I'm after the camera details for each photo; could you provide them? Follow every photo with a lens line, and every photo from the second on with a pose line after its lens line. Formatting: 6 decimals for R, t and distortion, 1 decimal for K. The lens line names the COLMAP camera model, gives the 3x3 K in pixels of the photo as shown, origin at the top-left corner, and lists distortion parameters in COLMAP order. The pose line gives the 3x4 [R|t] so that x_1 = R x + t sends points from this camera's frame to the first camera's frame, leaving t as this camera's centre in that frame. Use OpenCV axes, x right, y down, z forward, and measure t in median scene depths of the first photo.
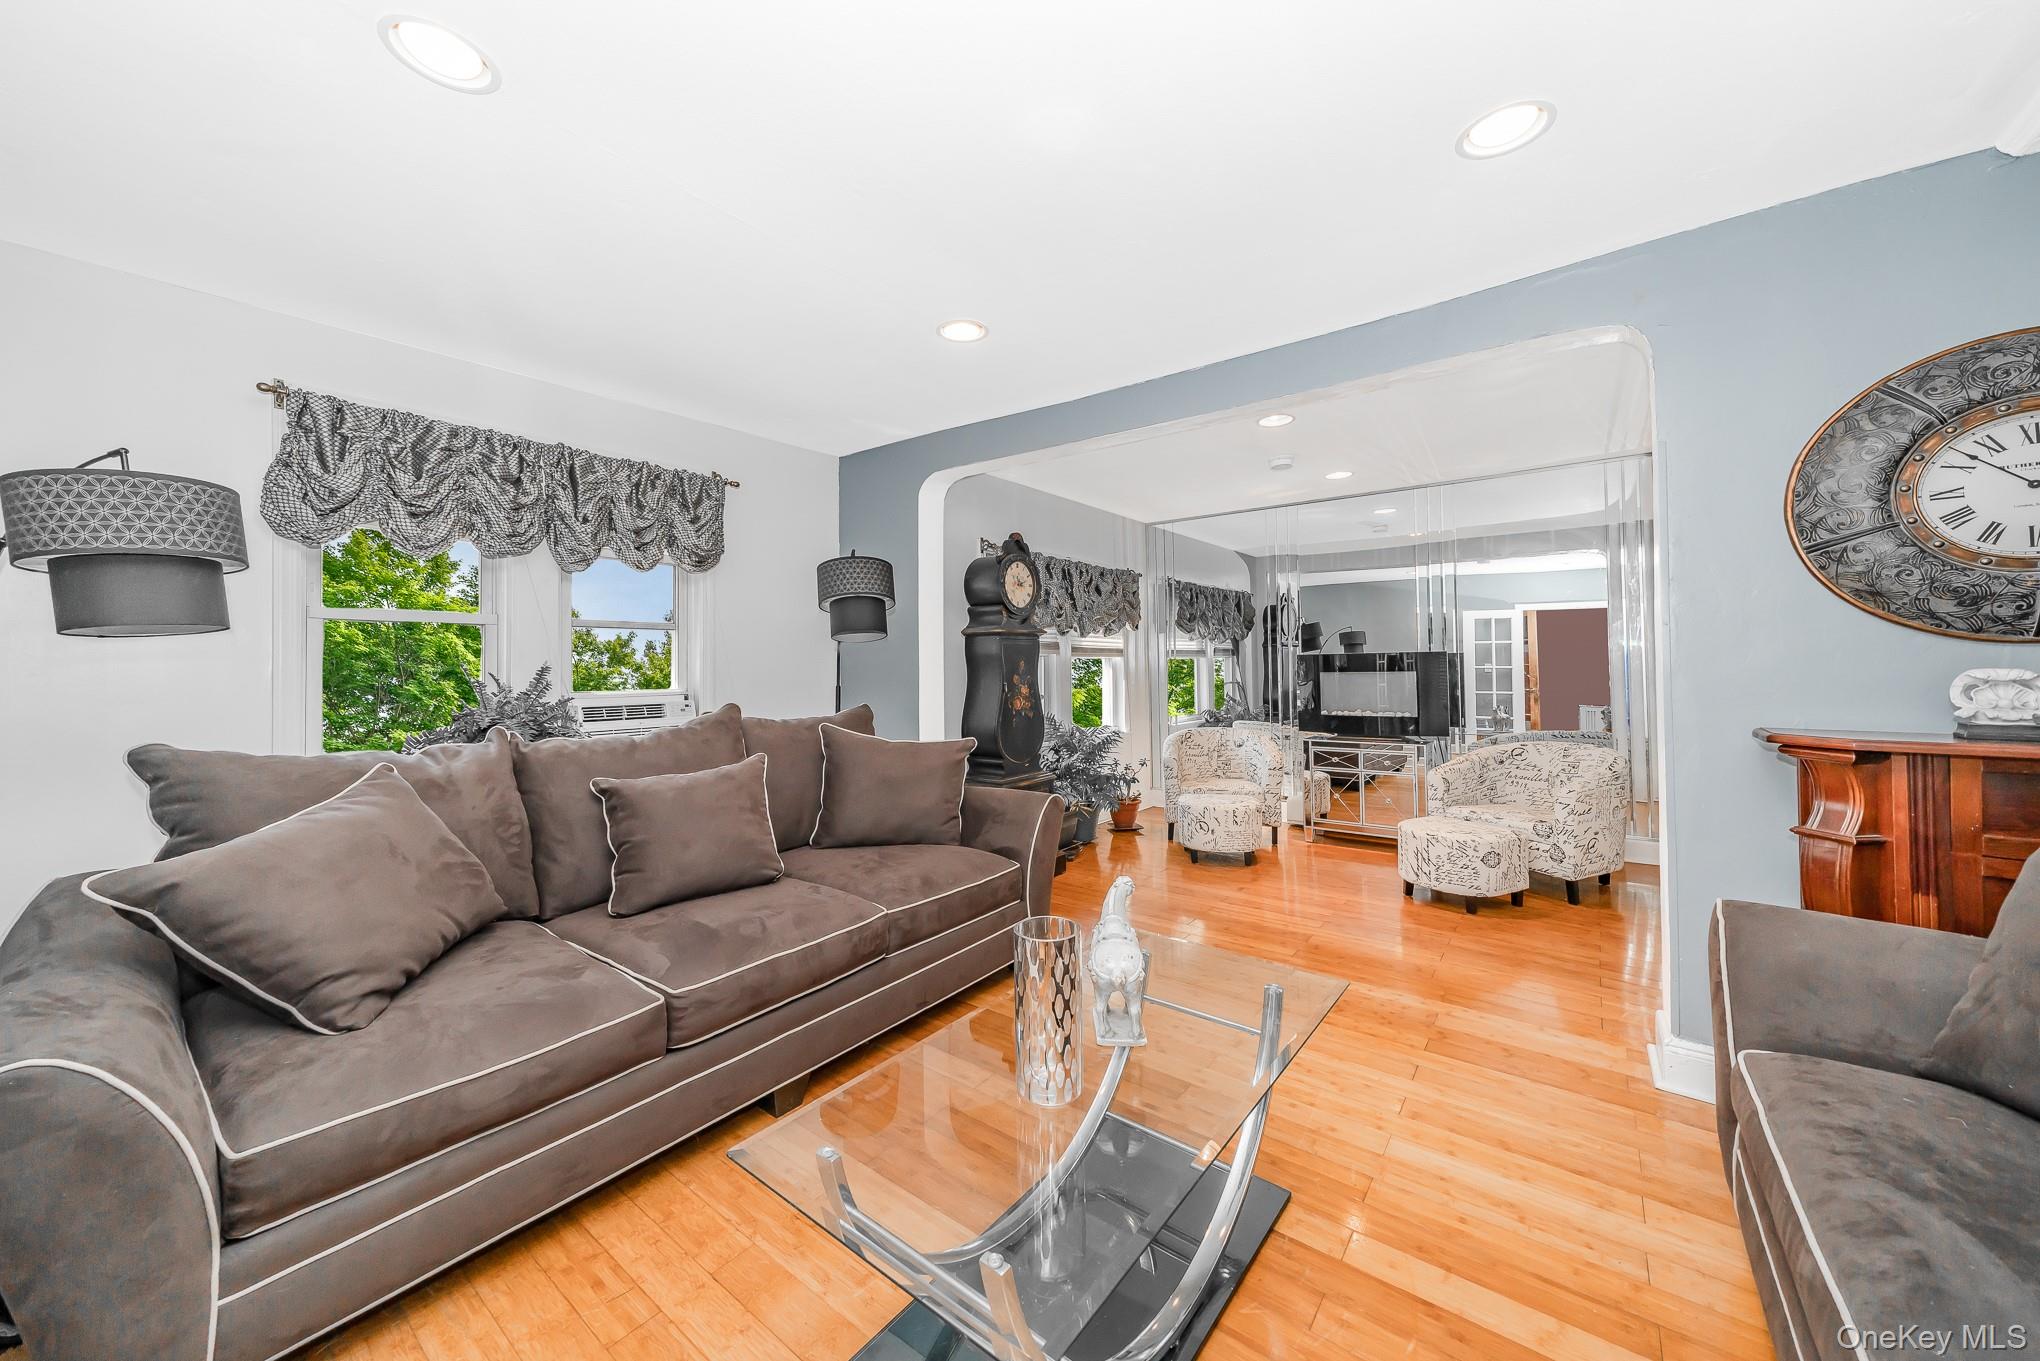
lens RADIAL K [[743.9, 0, 1008.9], [0, 743.9, 652.8], [0, 0, 1]] dist [0.000402, -0.000202]
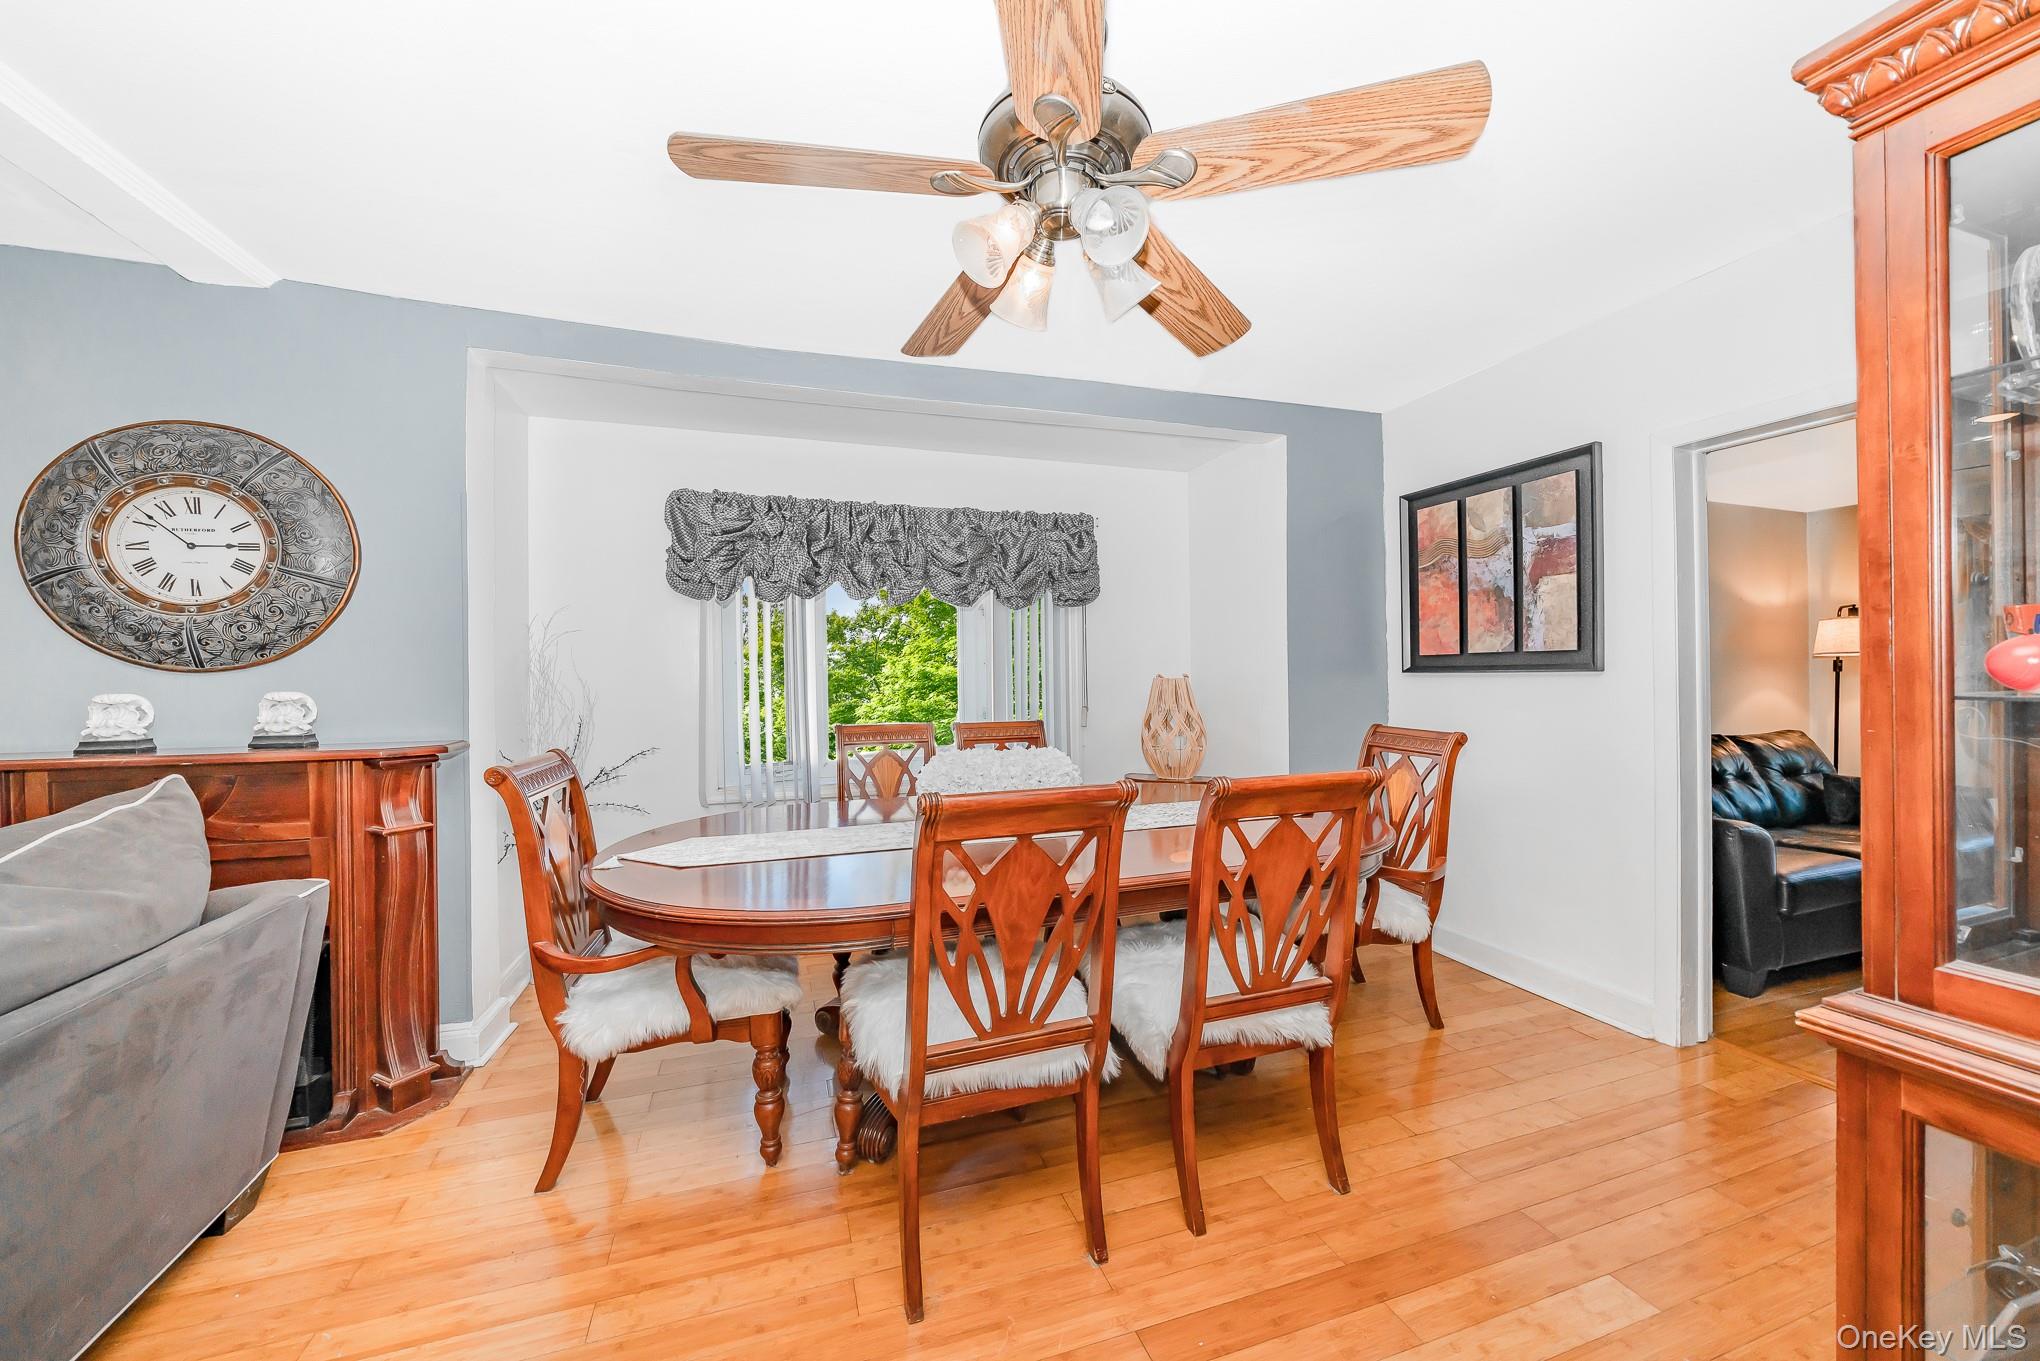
lens RADIAL K [[743.9, 0, 1016.2], [0, 743.9, 678.4], [0, 0, 1]] dist [0.000402, -0.000202]
pose [[0.551068, 0.001055, 0.834460, 0.535567], [-0.010643, 0.999927, 0.005764, -0.012522], [-0.834392, -0.012057, 0.551039, -0.417920]]
